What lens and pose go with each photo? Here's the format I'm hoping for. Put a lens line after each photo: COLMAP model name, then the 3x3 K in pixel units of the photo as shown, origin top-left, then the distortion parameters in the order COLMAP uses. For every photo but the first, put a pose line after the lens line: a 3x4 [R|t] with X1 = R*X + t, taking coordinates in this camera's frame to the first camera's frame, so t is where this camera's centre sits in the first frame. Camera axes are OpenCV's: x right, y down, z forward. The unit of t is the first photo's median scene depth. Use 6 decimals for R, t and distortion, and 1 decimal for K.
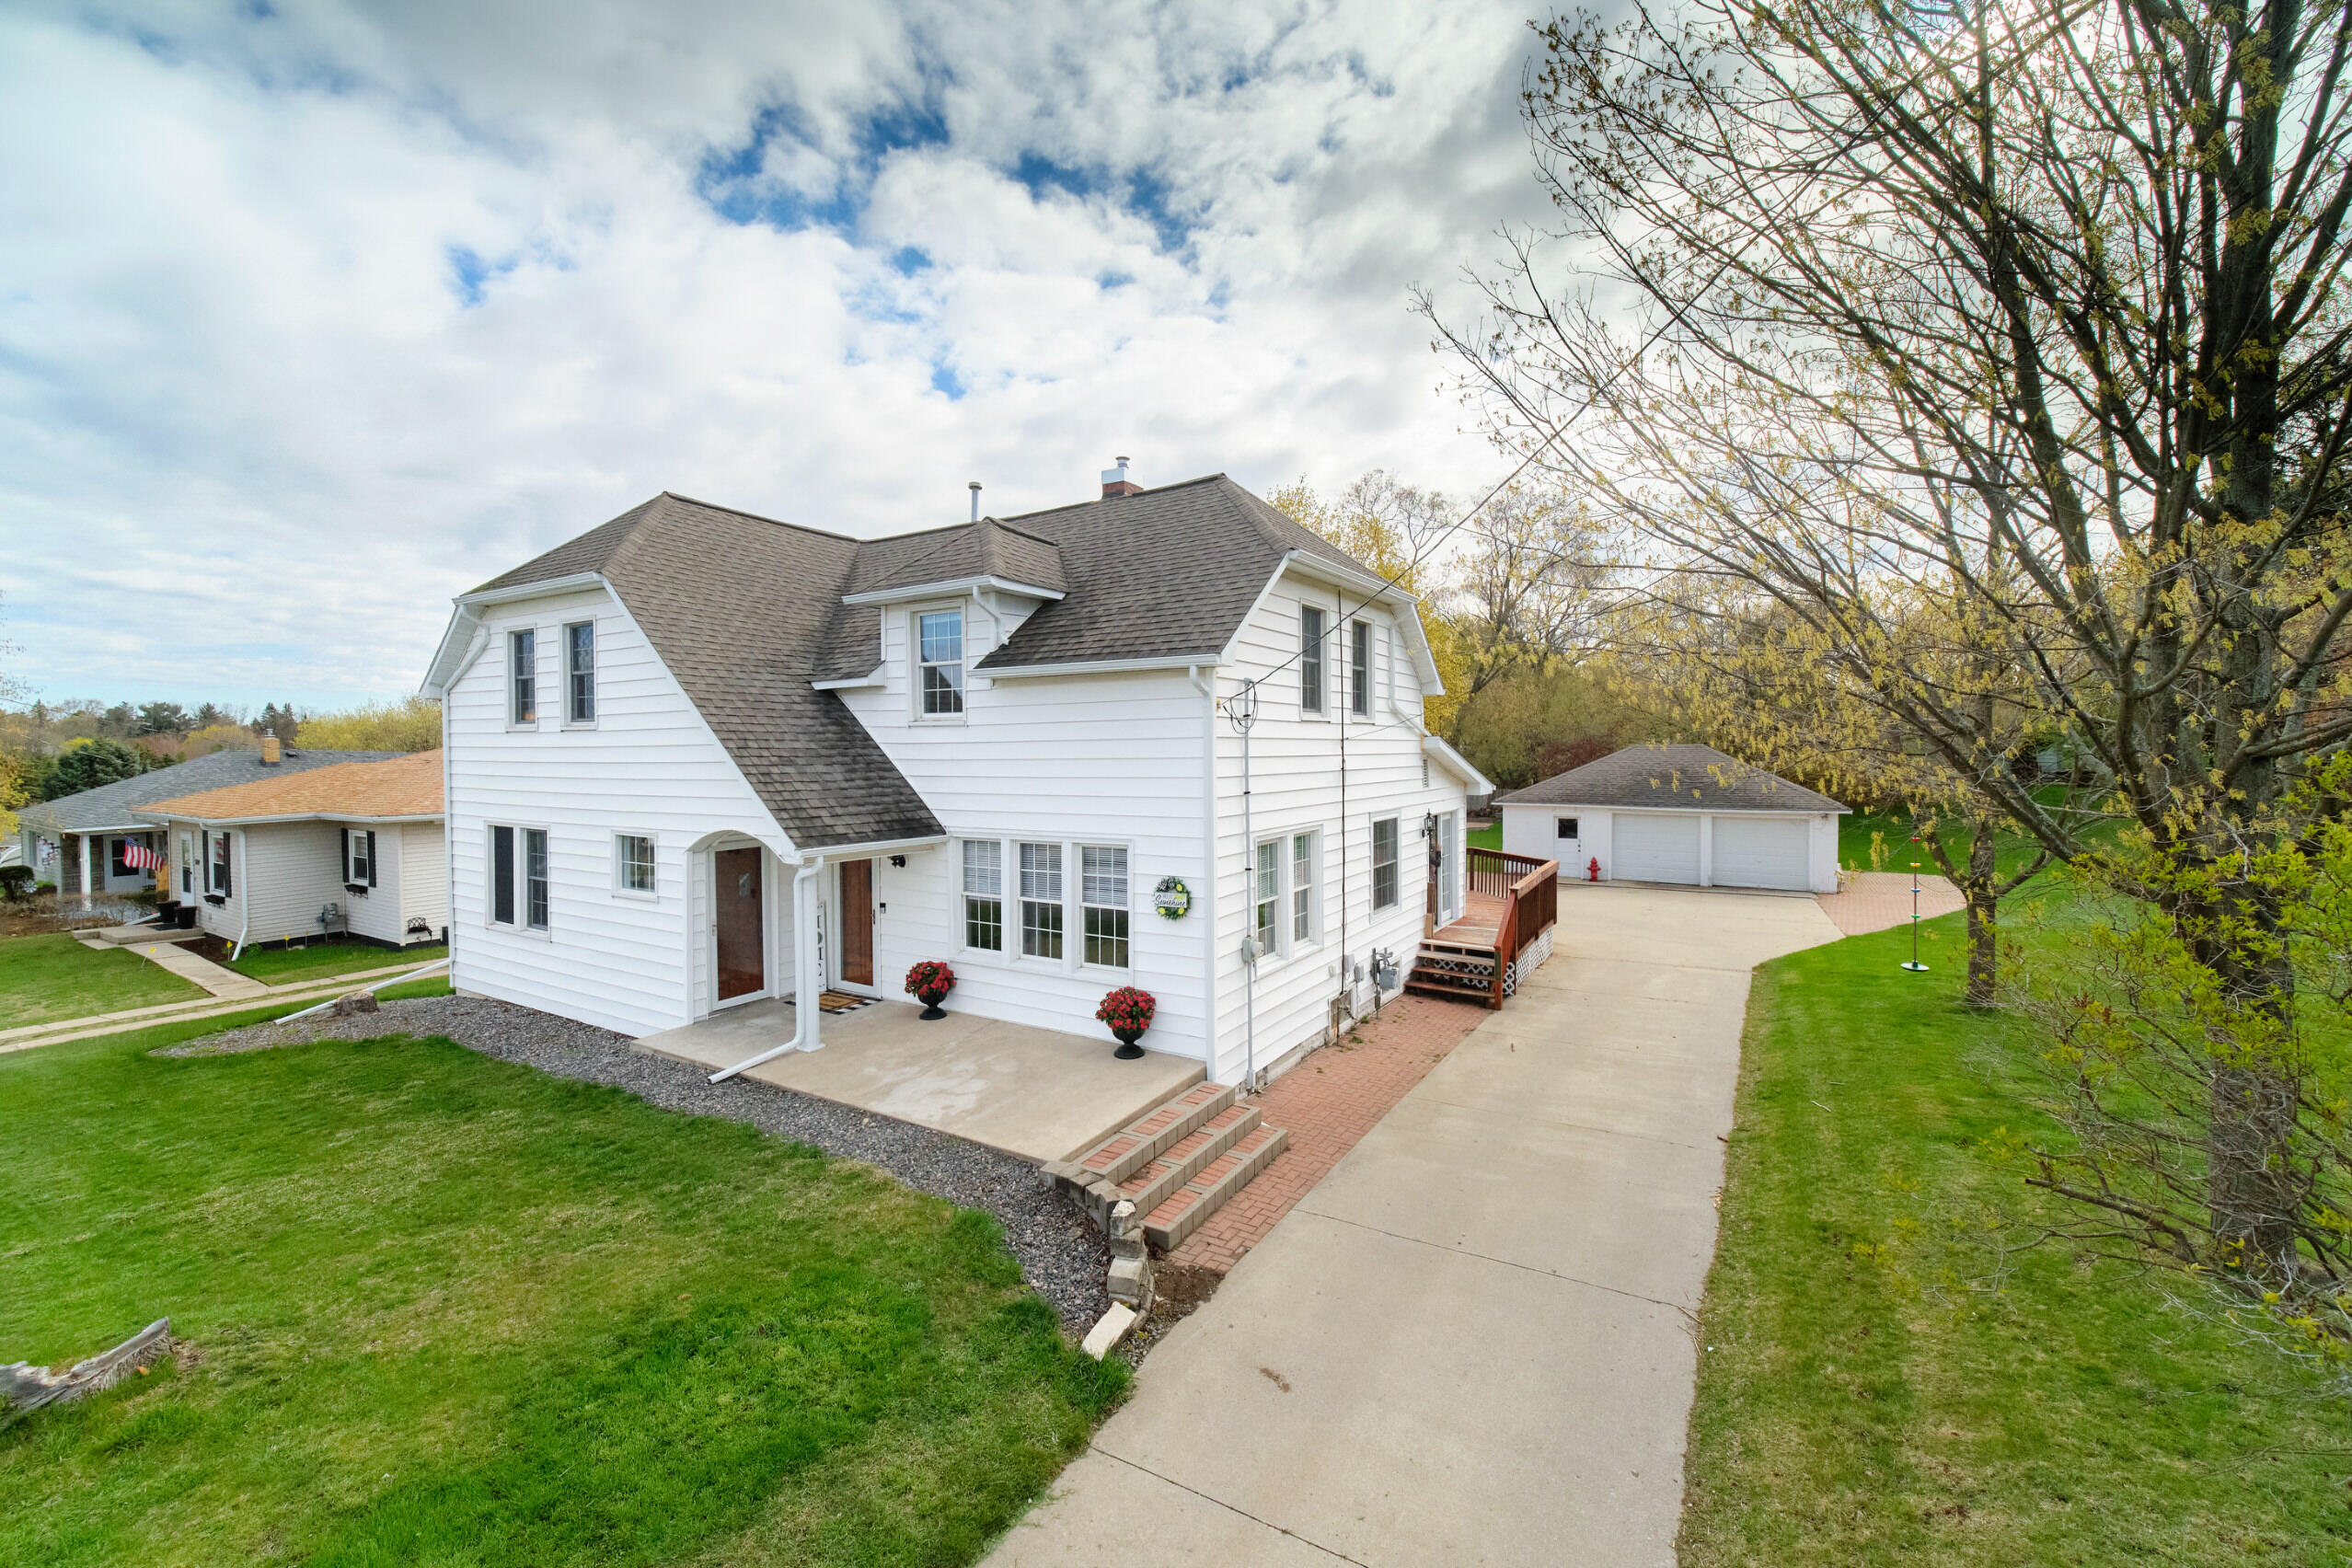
lens RADIAL K [[948.8, 0, 1161.1], [0, 948.8, 772.9], [0, 0, 1]] dist [0.000836, -0.001037]
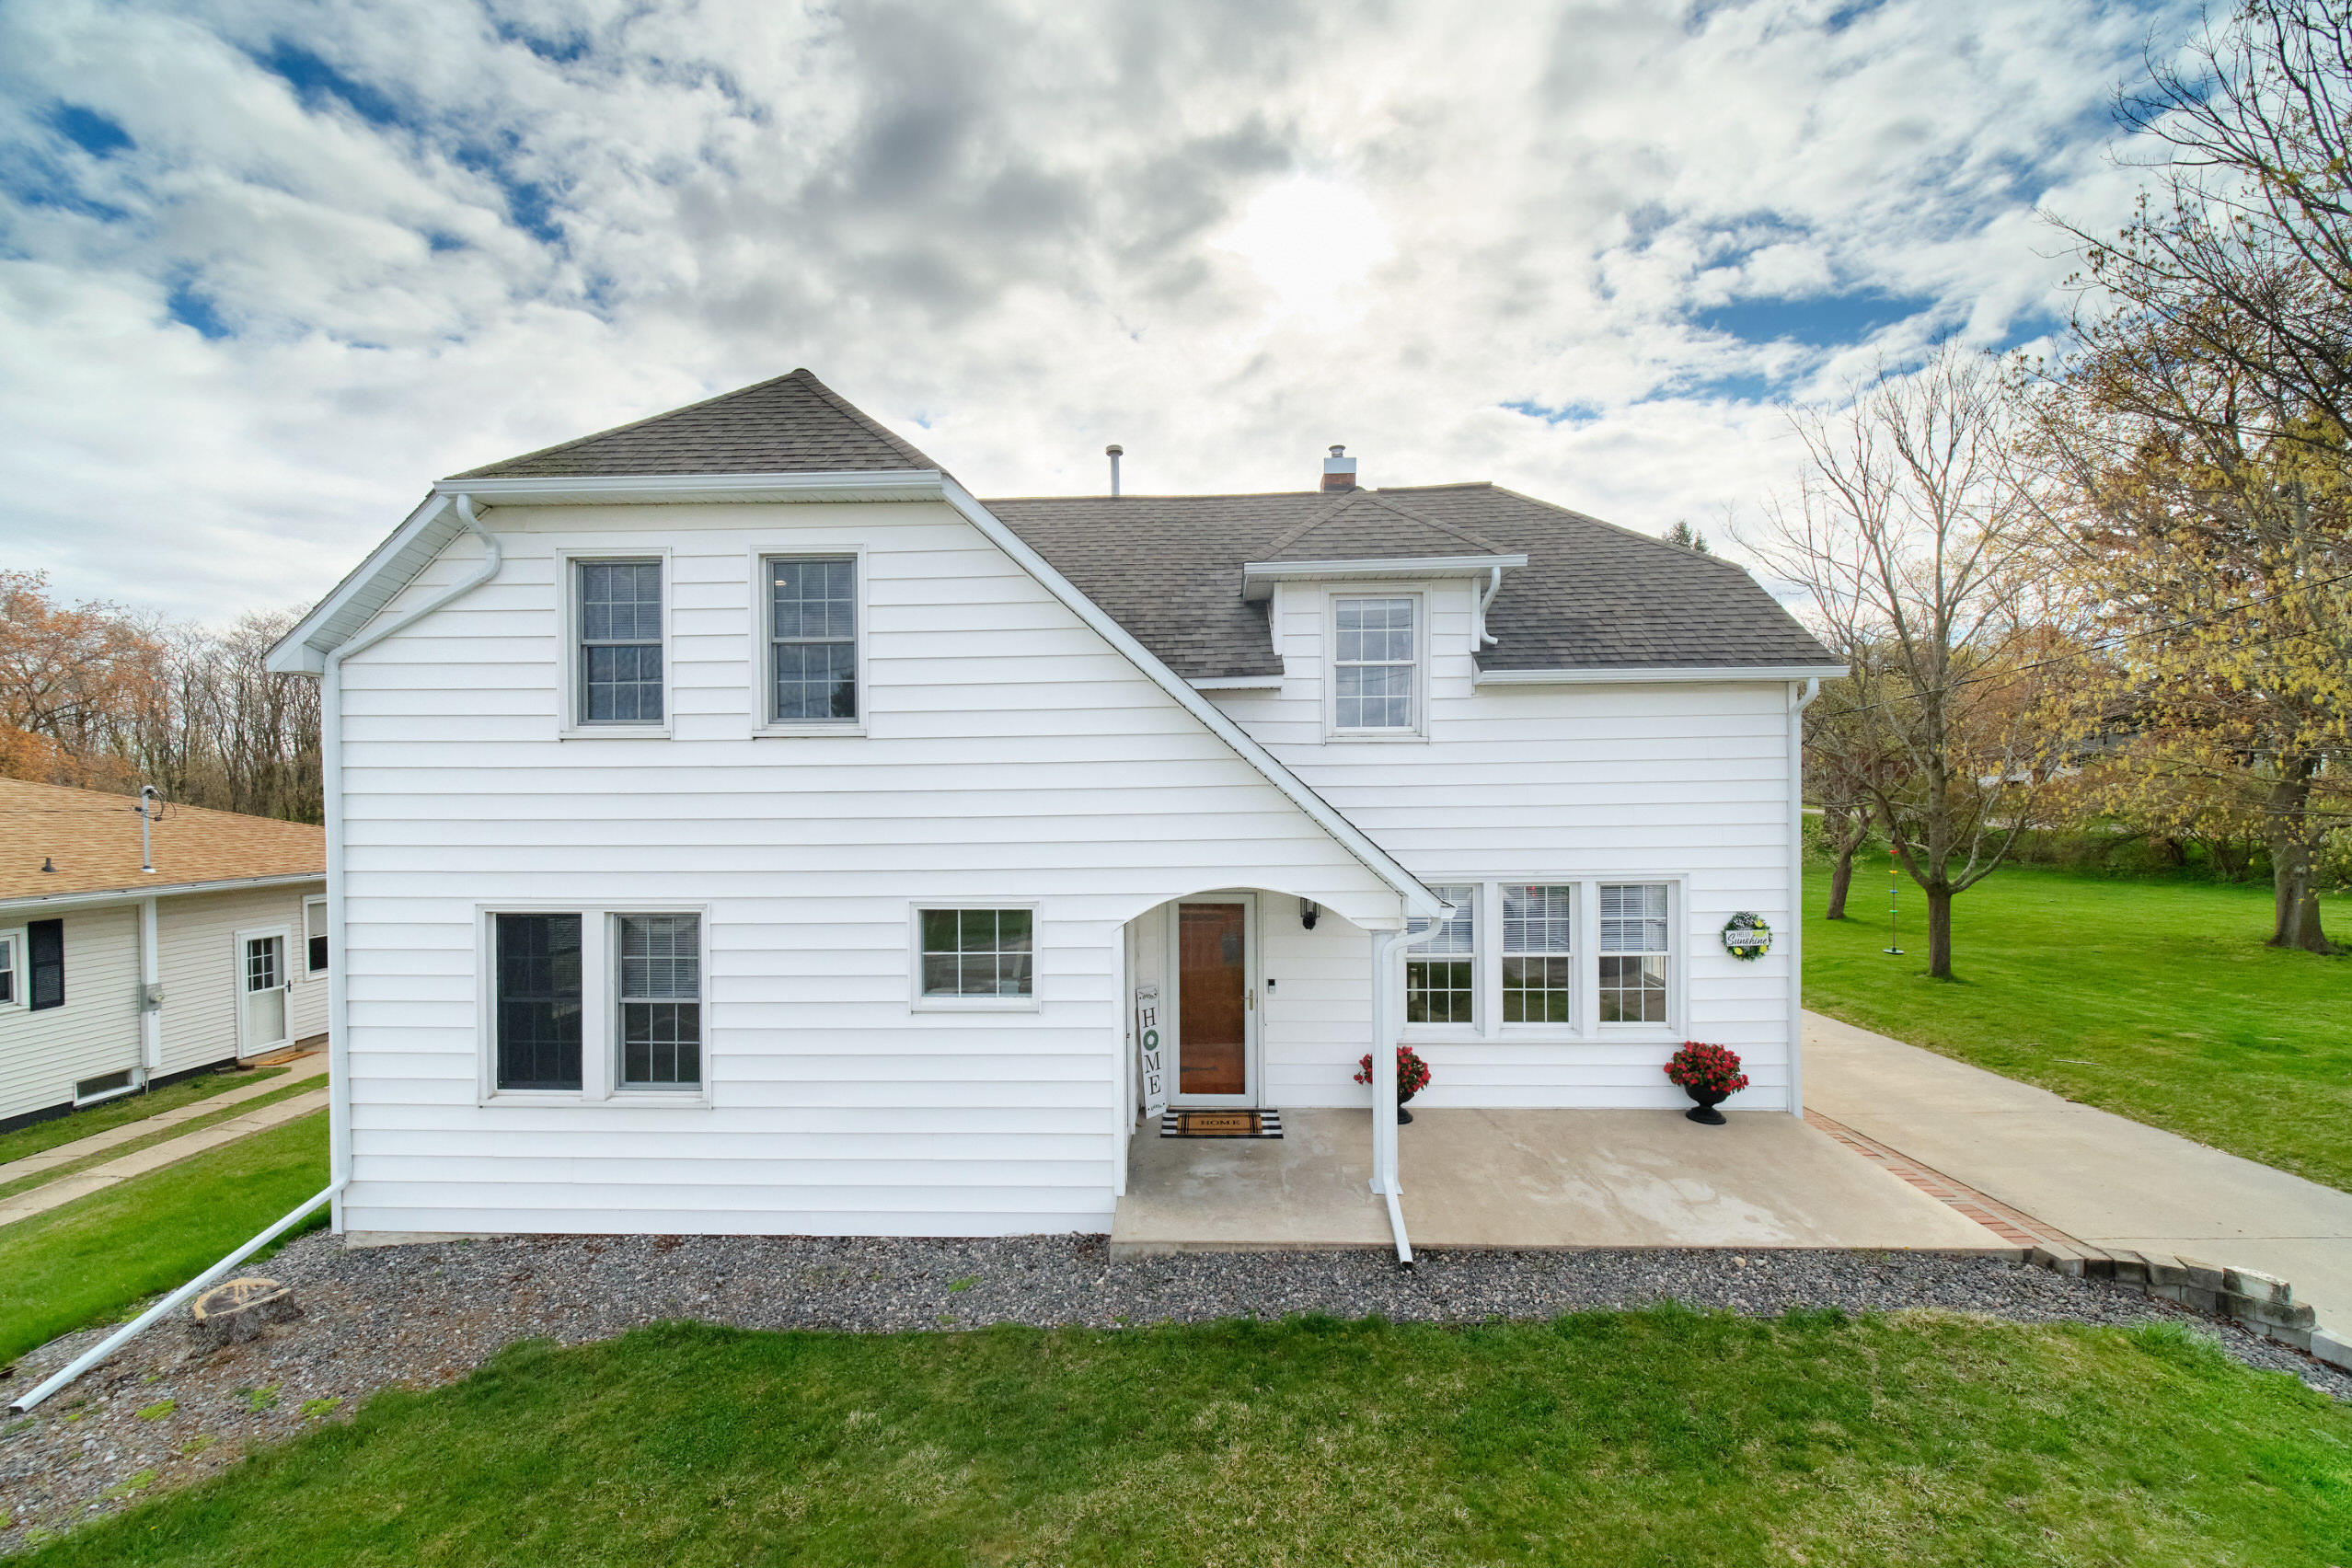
lens RADIAL K [[948.8, 0, 1157.1], [0, 948.8, 805.0], [0, 0, 1]] dist [0.000836, -0.001037]
pose [[0.870544, -0.008204, 0.492022, -0.772391], [0.017091, 0.999762, -0.013569, 0.008922], [-0.491794, 0.020222, 0.870477, 0.412593]]
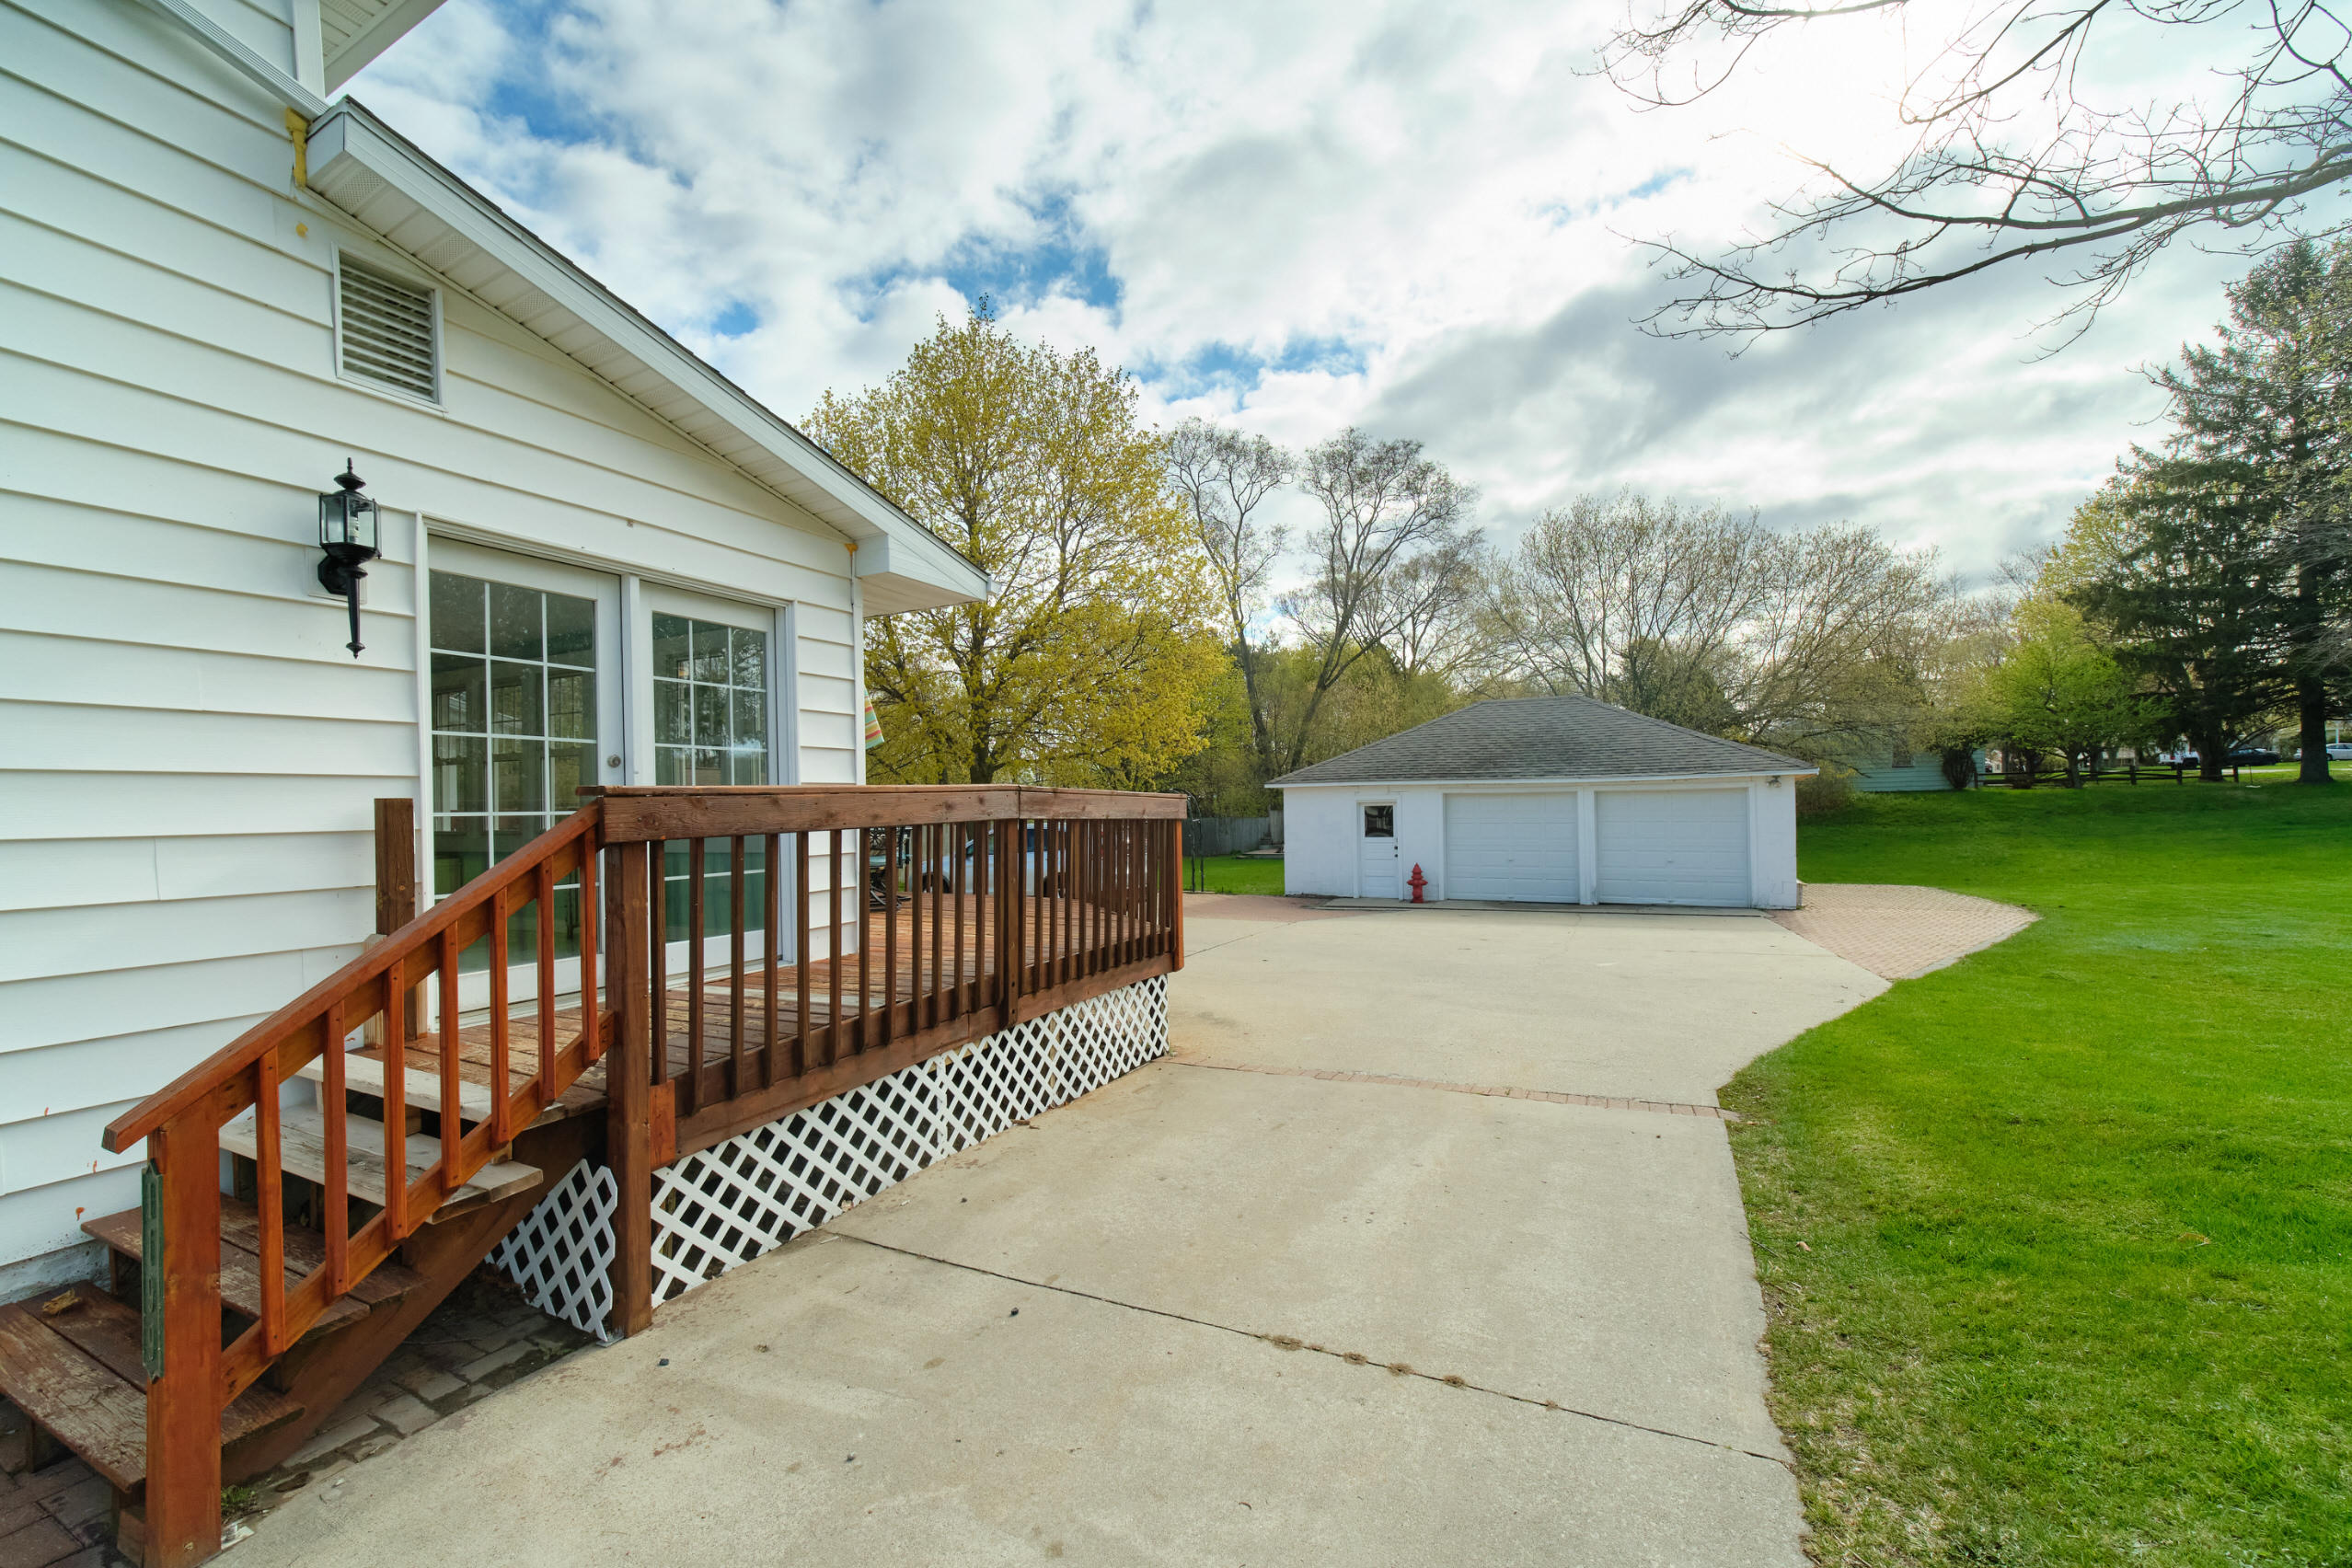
lens RADIAL K [[948.8, 0, 1153.5], [0, 948.8, 798.7], [0, 0, 1]] dist [0.000836, -0.001037]
pose [[0.996115, -0.005826, 0.087868, 0.595689], [0.008845, 0.999382, -0.034006, 0.171250], [-0.087616, 0.034651, 0.995552, 1.019550]]
